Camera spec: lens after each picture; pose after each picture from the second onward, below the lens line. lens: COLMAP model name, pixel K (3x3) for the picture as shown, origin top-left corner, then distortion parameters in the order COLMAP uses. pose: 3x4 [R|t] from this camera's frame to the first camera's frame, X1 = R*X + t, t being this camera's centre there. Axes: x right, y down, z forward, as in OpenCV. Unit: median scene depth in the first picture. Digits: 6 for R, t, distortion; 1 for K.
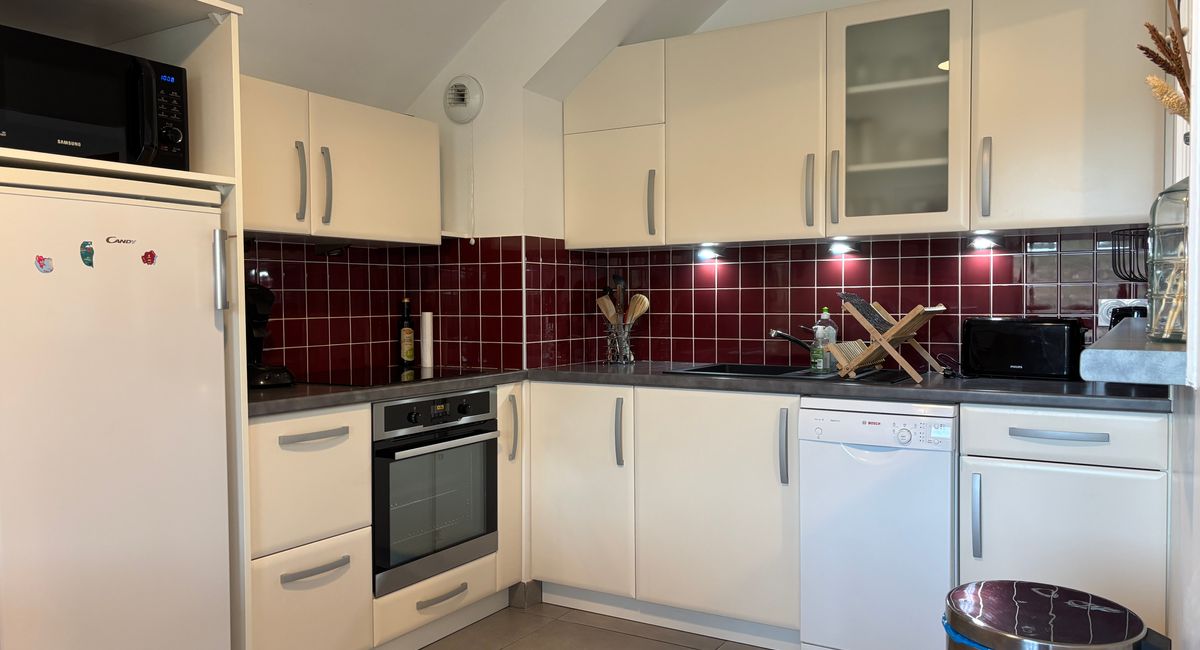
lens RADIAL K [[899.2, 0, 599.4], [0, 899.2, 323.8], [0, 0, 1]] dist [0.034570, -0.030966]
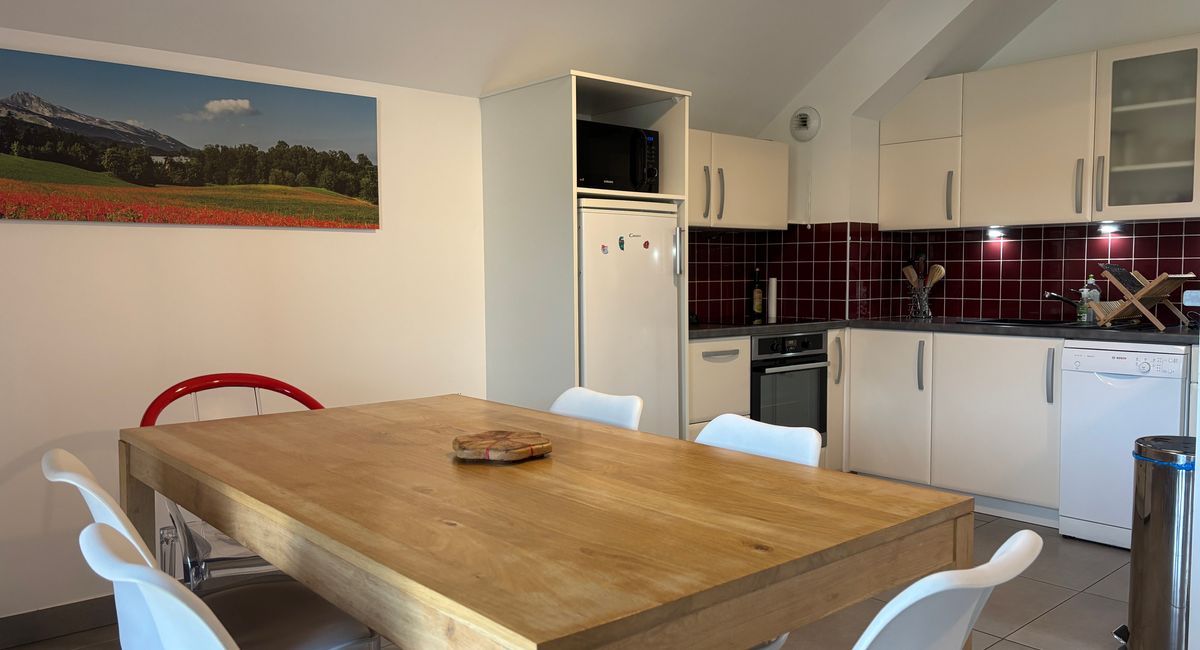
lens RADIAL K [[899.2, 0, 593.1], [0, 899.2, 324.8], [0, 0, 1]] dist [0.034570, -0.030966]
pose [[0.954561, 0.020153, -0.297333, -0.050015], [-0.009980, 0.999313, 0.035692, 0.015523], [0.297848, -0.031103, 0.954106, -0.500692]]
